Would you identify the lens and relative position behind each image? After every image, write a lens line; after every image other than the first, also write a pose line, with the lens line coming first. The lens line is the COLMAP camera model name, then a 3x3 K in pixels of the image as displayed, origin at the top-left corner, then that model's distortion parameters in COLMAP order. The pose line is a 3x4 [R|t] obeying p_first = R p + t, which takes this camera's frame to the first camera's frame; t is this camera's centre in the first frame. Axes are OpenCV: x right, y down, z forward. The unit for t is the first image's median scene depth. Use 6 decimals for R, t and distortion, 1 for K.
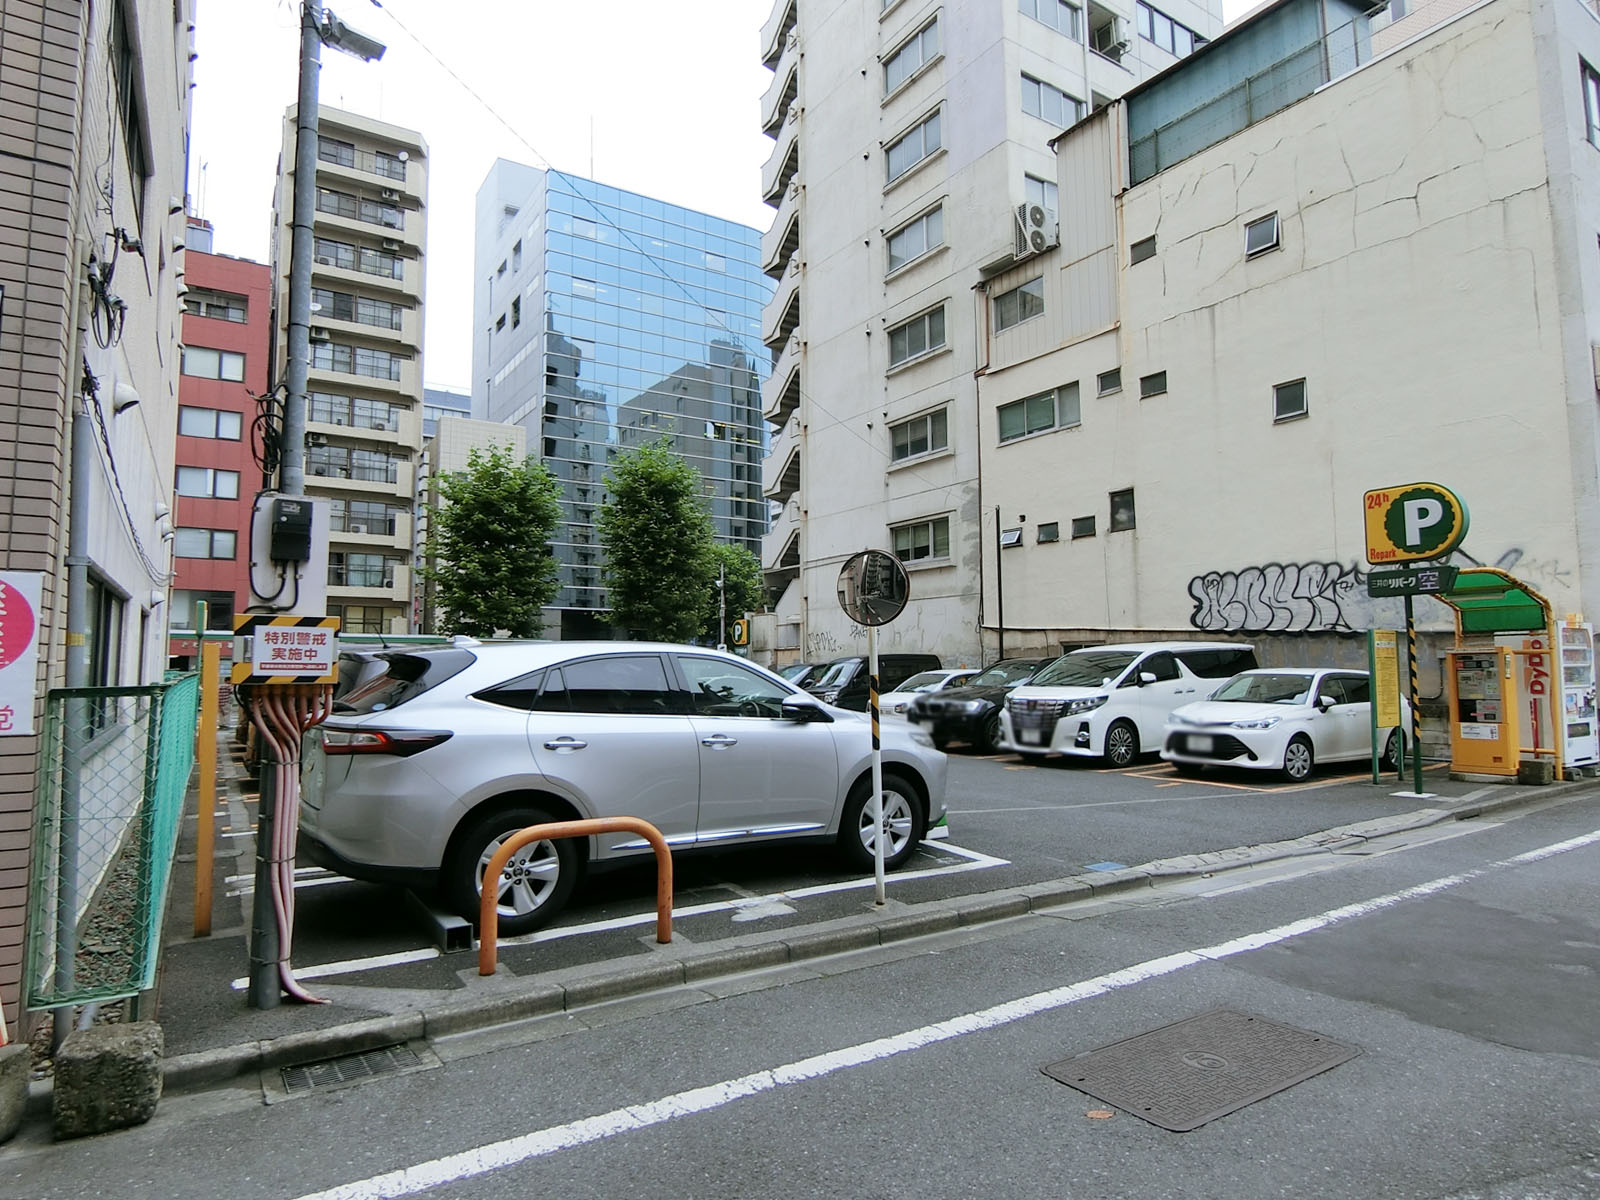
lens RADIAL K [[906.7, 0, 789.1], [0, 906.7, 596.5], [0, 0, 1]] dist [-0.004720, -0.001117]
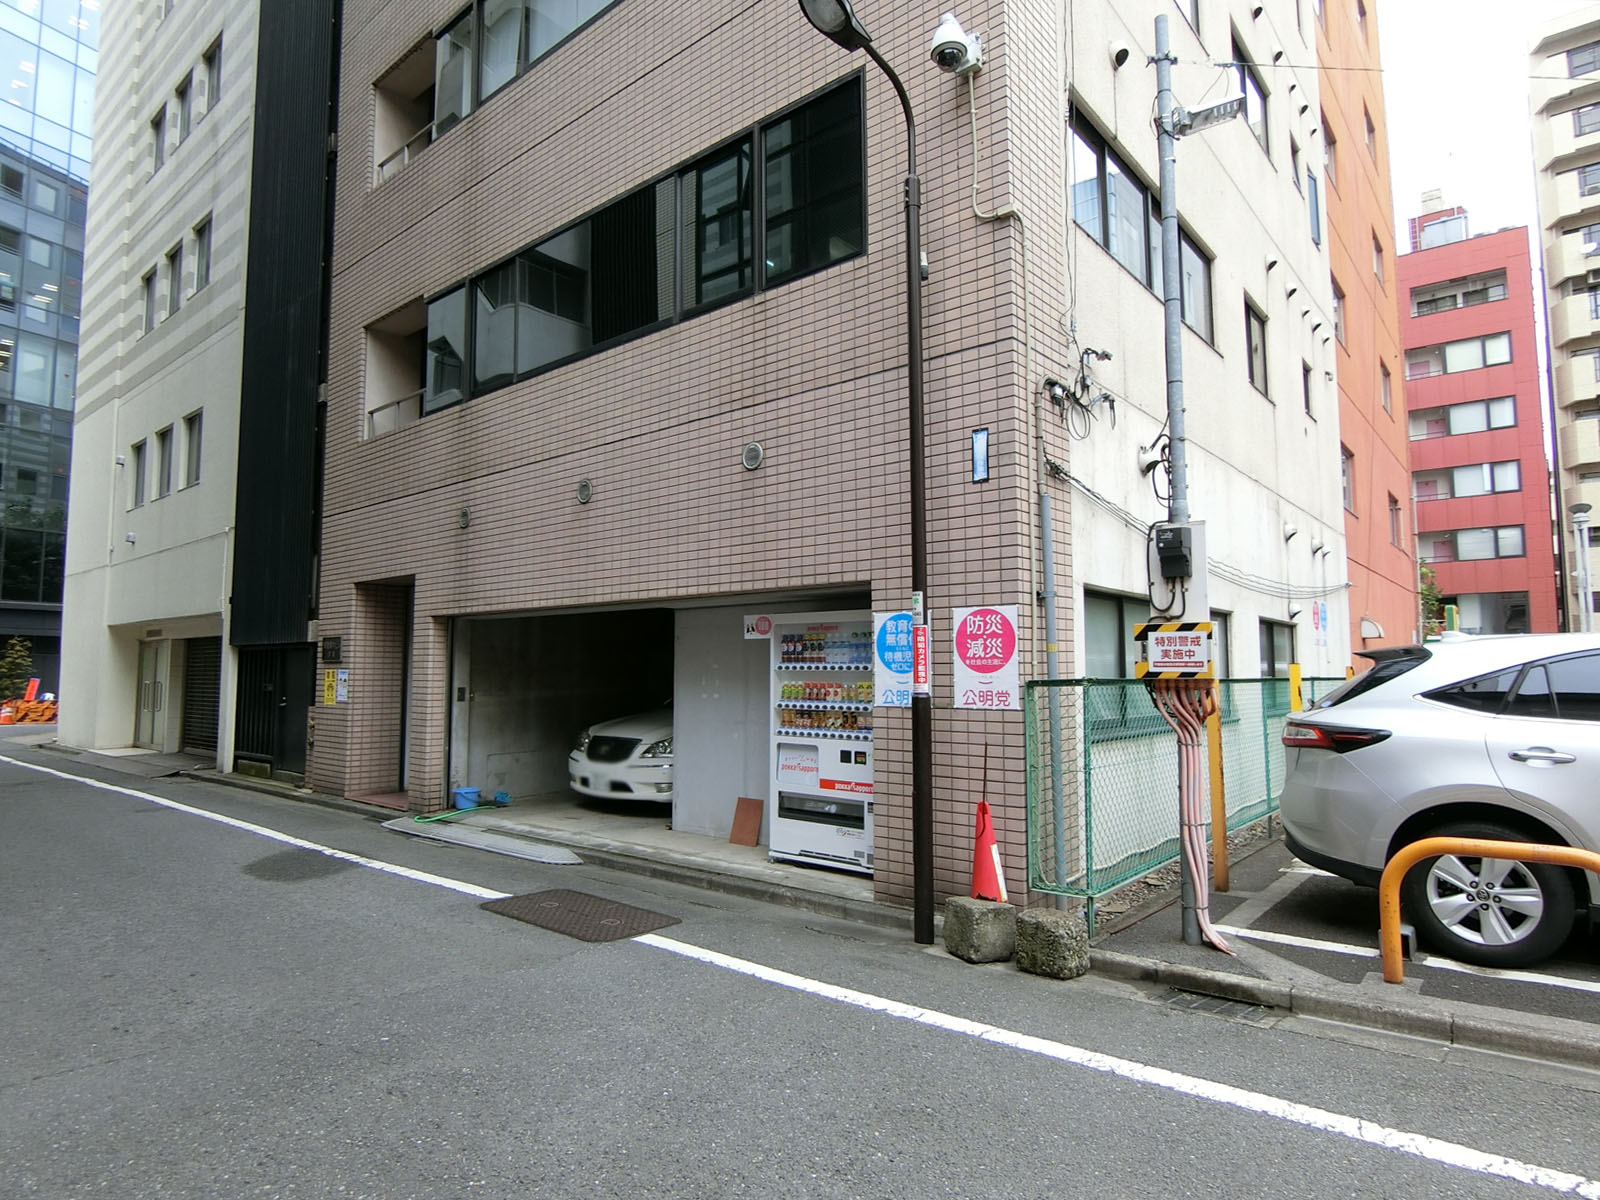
lens RADIAL K [[906.7, 0, 789.2], [0, 906.7, 602.4], [0, 0, 1]] dist [-0.004720, -0.001117]
pose [[0.319990, -0.076394, -0.944336, 0.430727], [0.075107, 0.995652, -0.055095, 0.021641], [0.944439, -0.053297, 0.324336, 0.113322]]
